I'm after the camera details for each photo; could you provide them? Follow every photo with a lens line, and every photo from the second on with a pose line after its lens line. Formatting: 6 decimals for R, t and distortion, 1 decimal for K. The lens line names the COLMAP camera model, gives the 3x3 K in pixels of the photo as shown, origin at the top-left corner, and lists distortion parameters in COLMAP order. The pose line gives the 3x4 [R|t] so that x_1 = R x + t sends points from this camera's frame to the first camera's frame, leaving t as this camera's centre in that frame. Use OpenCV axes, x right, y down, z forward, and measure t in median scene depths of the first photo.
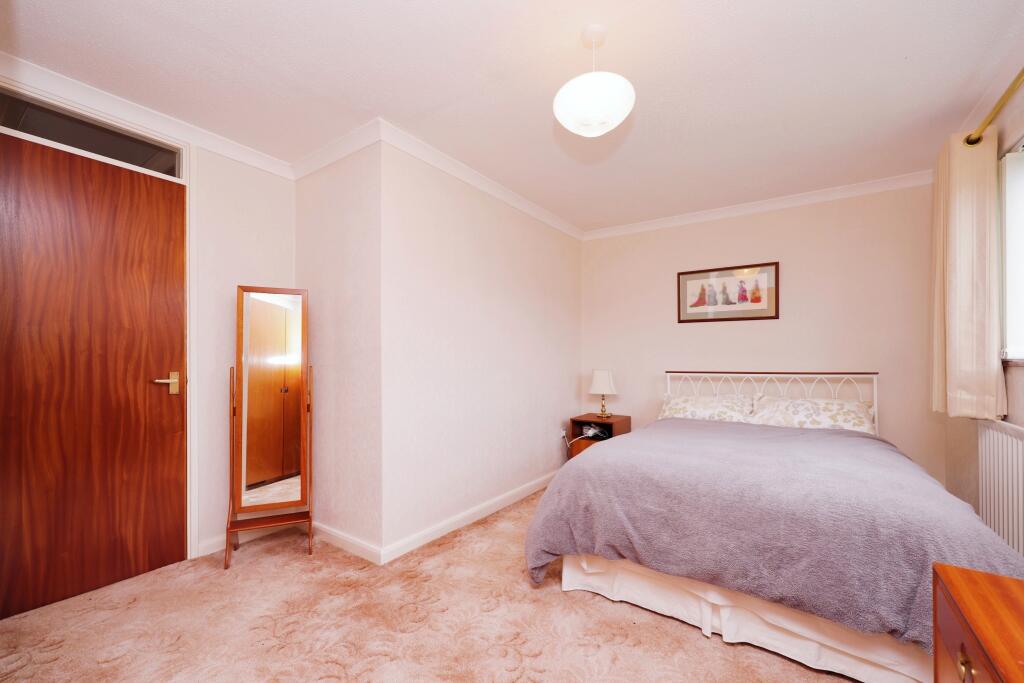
lens RADIAL K [[420.5, 0, 509.5], [0, 420.5, 354.0], [0, 0, 1]] dist [0.000894, 0.000430]
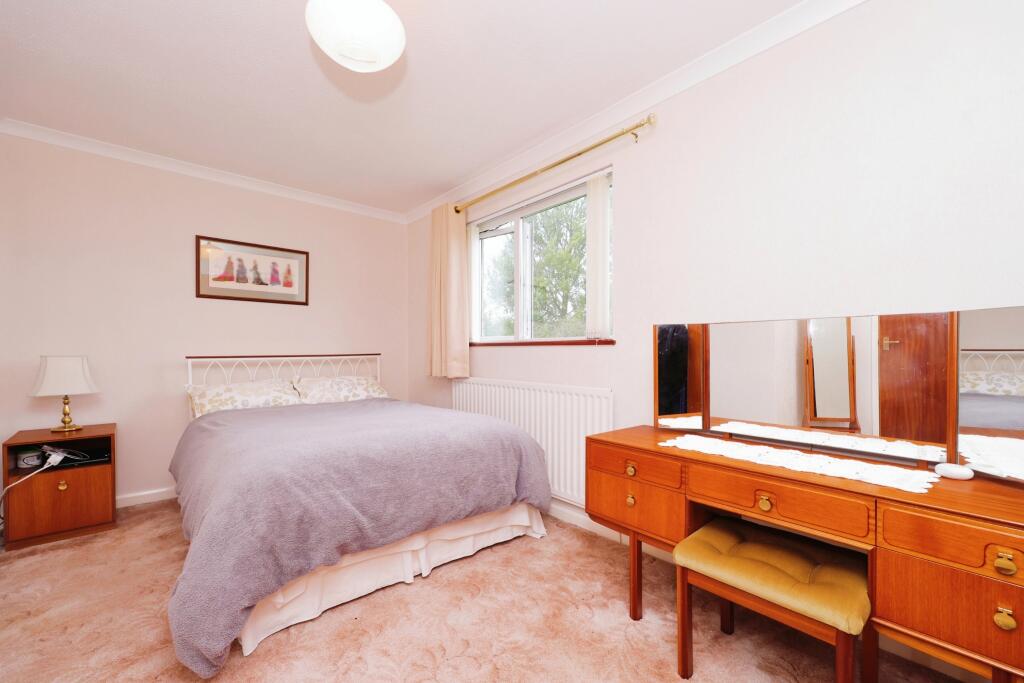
lens RADIAL K [[420.5, 0, 509.5], [0, 420.5, 354.0], [0, 0, 1]] dist [0.000894, 0.000430]
pose [[0.235354, -0.003718, 0.971903, -0.288885], [-0.010270, 0.999927, 0.006312, 0.028847], [-0.971855, -0.011467, 0.235299, 0.258615]]
